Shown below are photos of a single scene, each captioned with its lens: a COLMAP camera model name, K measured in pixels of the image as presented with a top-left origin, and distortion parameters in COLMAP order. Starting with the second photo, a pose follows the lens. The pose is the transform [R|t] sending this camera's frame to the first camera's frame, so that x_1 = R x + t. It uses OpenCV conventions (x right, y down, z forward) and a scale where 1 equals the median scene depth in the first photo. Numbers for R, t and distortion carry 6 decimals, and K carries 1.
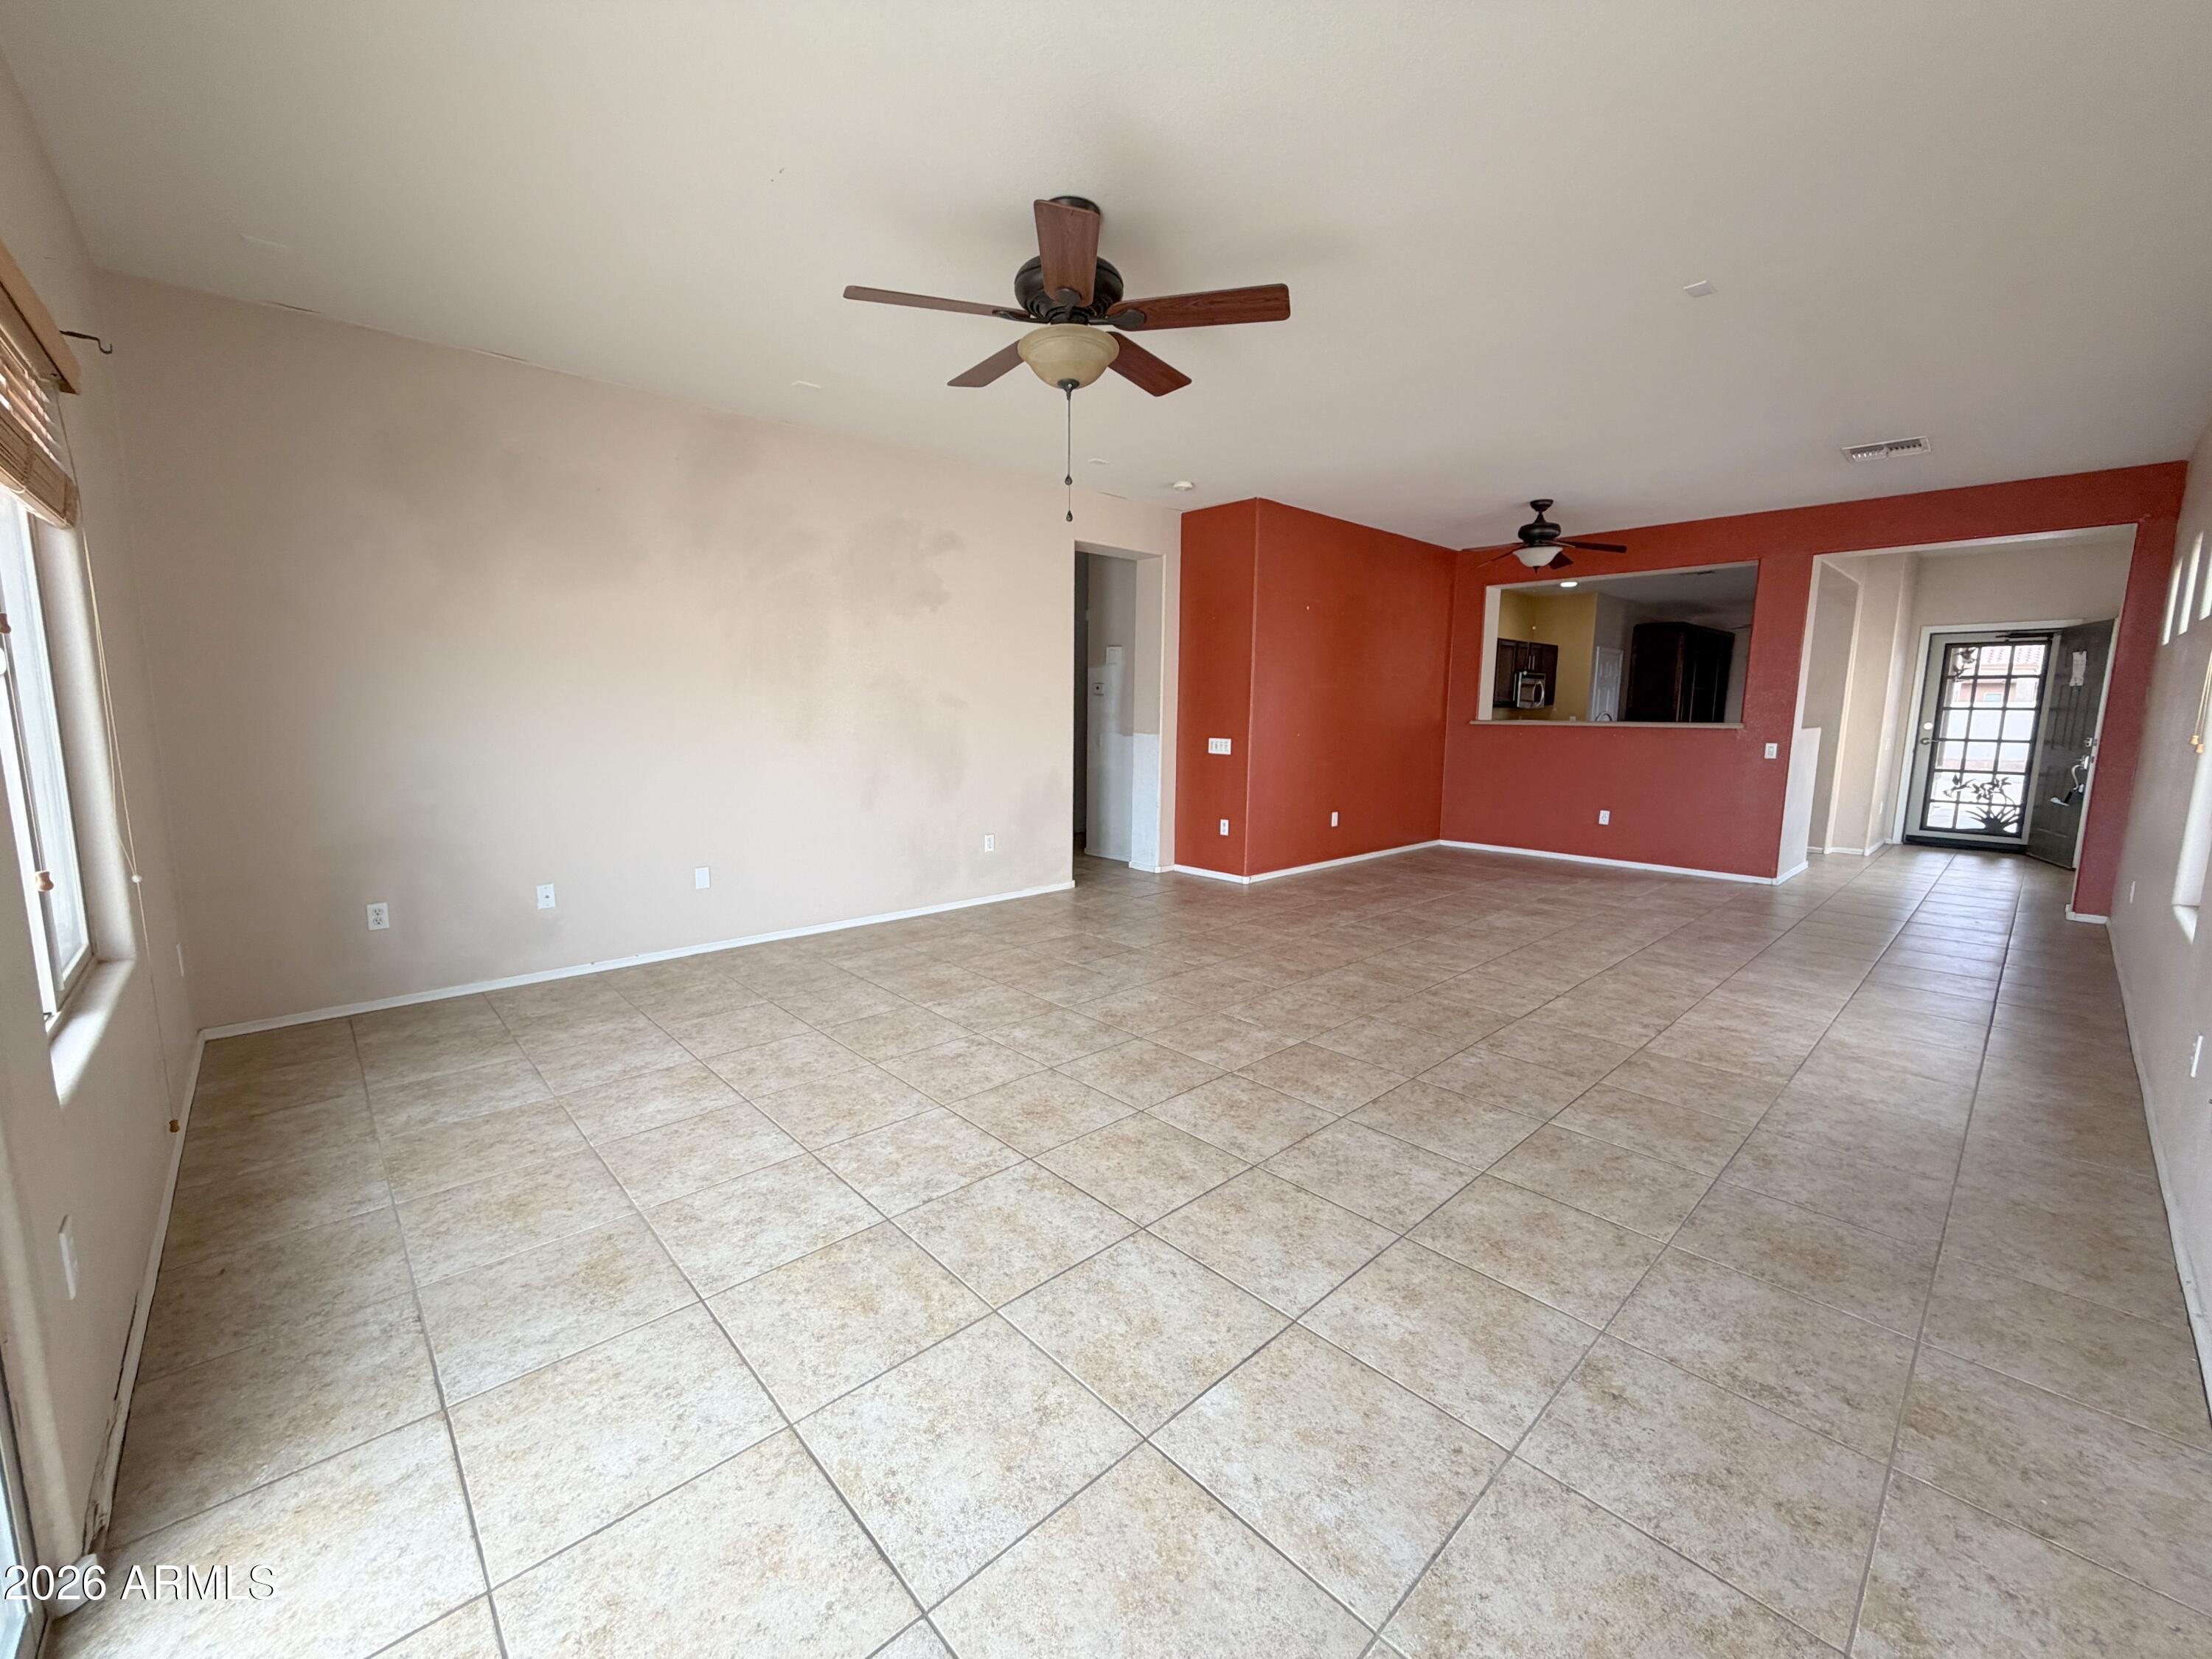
lens RADIAL K [[884.7, 0, 1099.2], [0, 884.7, 830.4], [0, 0, 1]] dist [-0.000864, 0.000342]
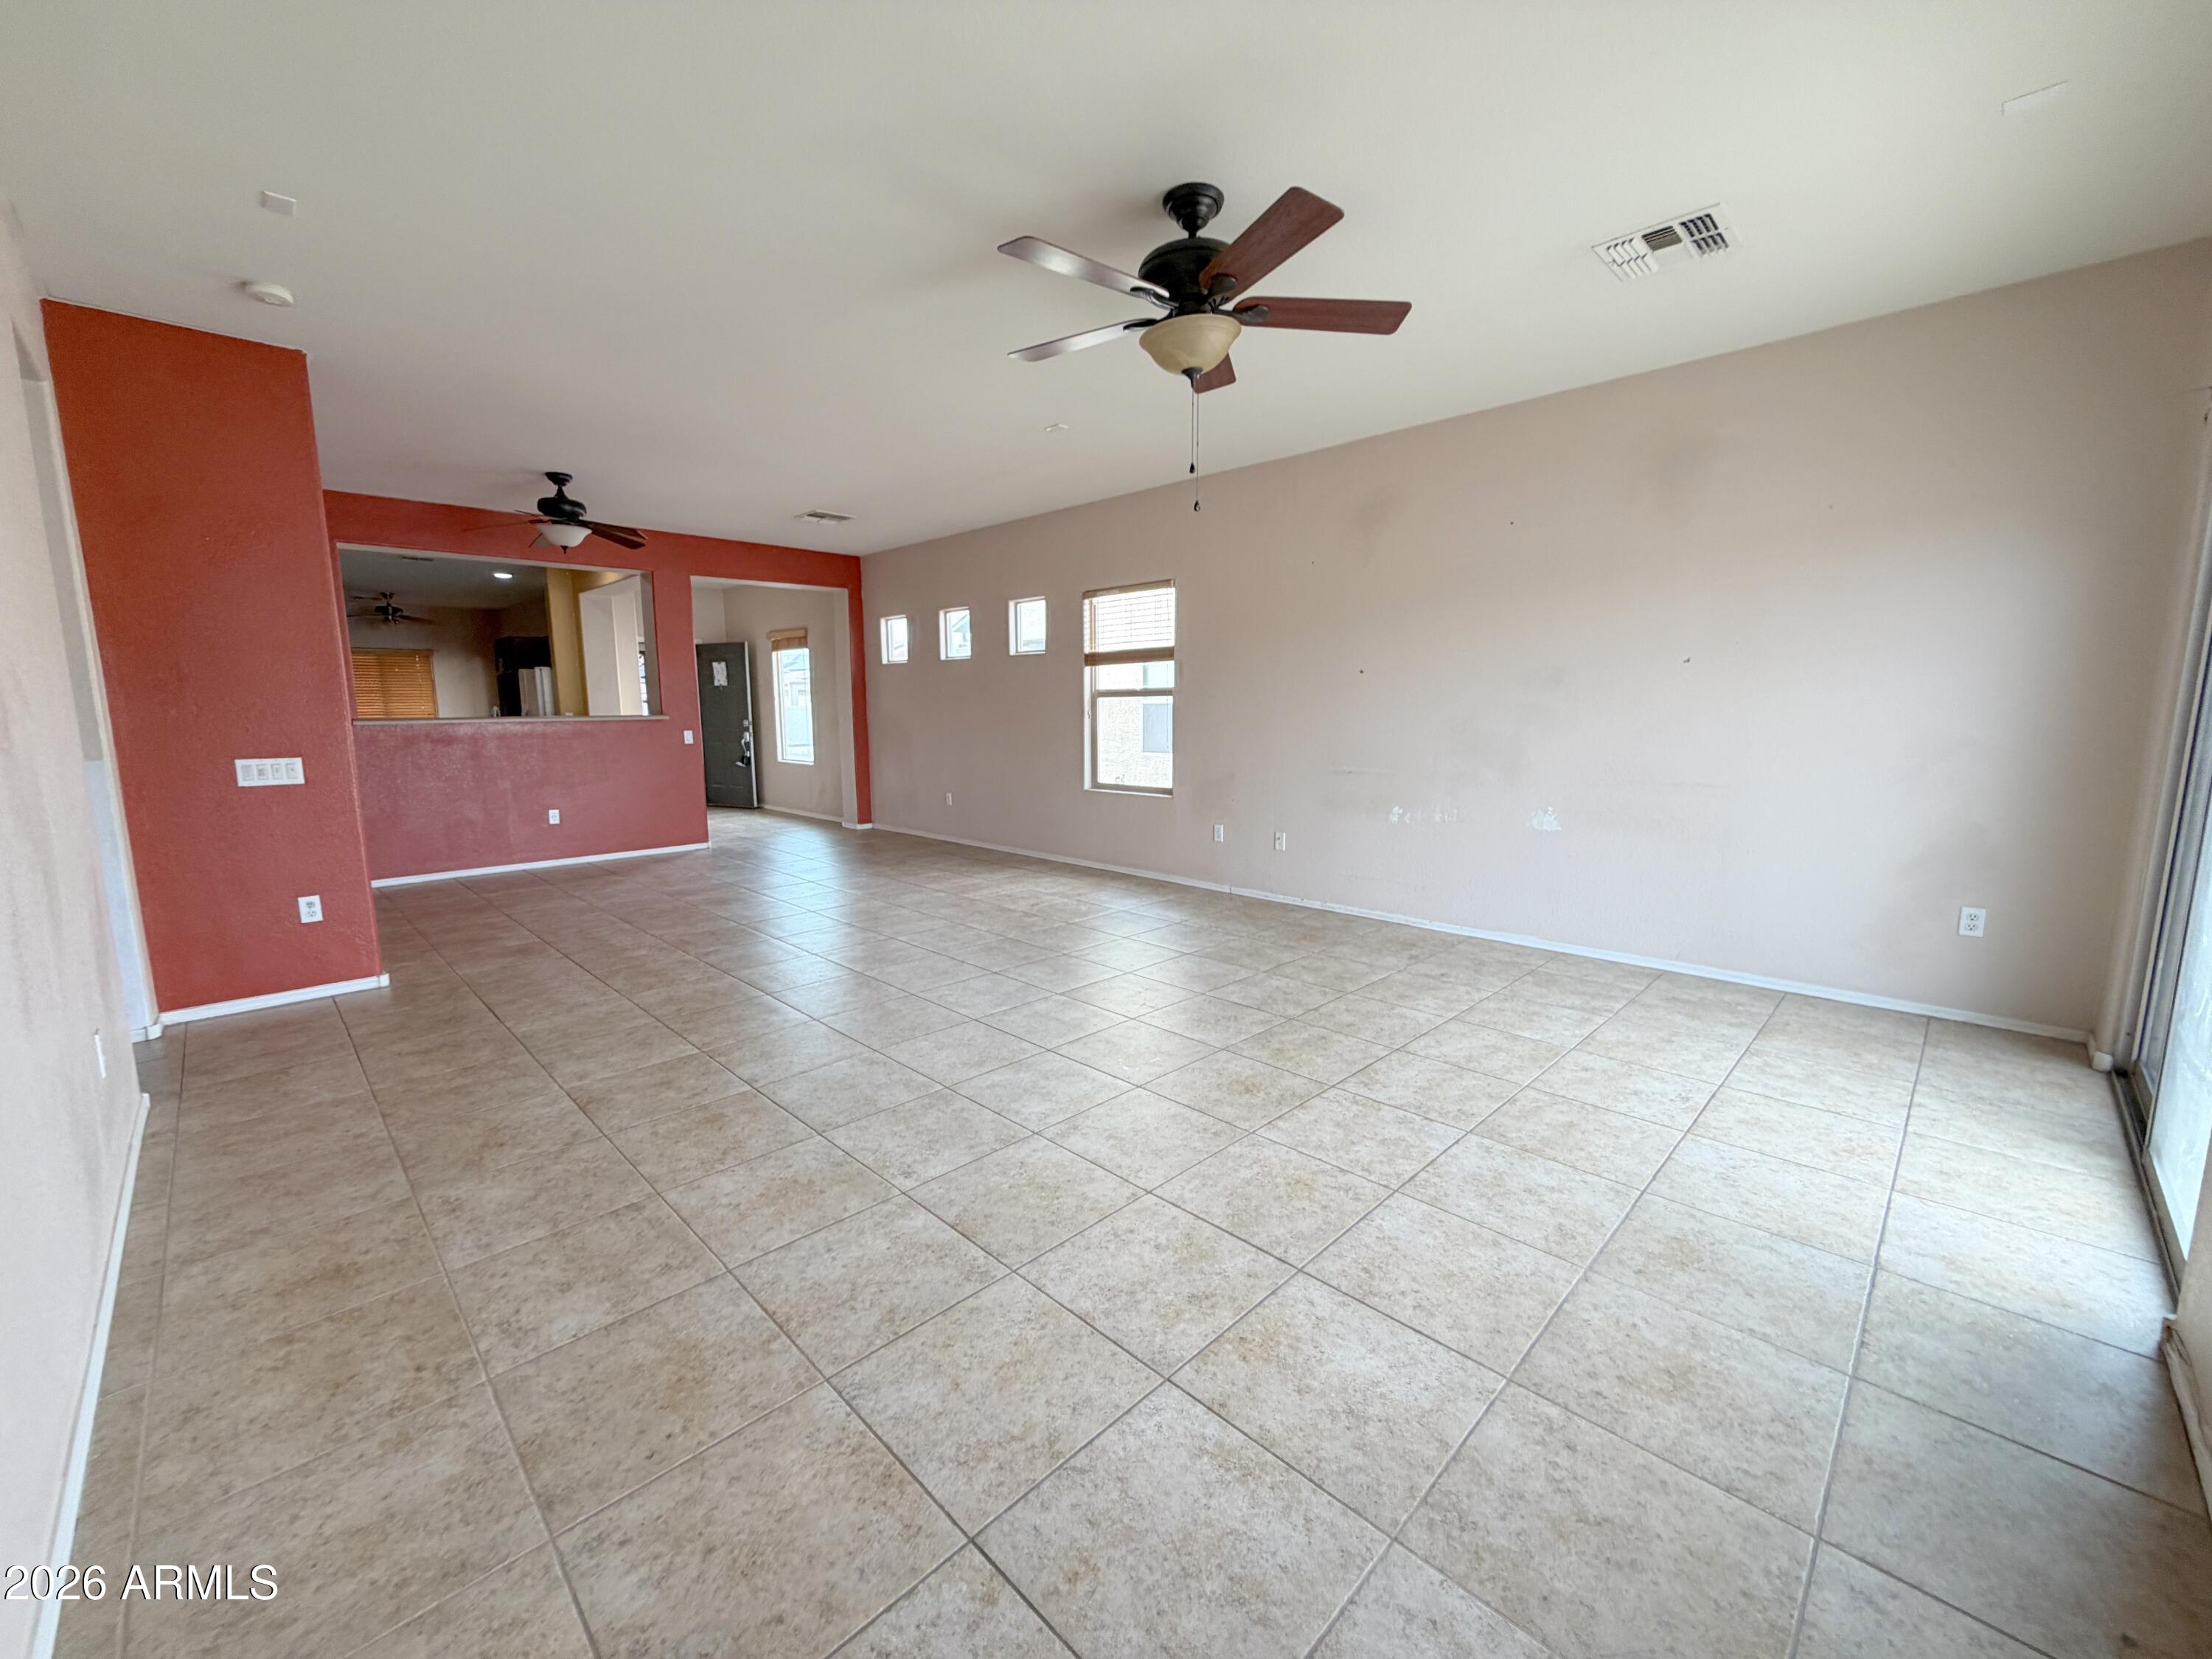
lens RADIAL K [[884.7, 0, 1098.9], [0, 884.7, 831.0], [0, 0, 1]] dist [-0.000864, 0.000342]
pose [[-0.036213, -0.148896, 0.988190, -1.202148], [0.144340, 0.977690, 0.152603, -0.182032], [-0.988865, 0.148161, -0.013913, 1.314521]]
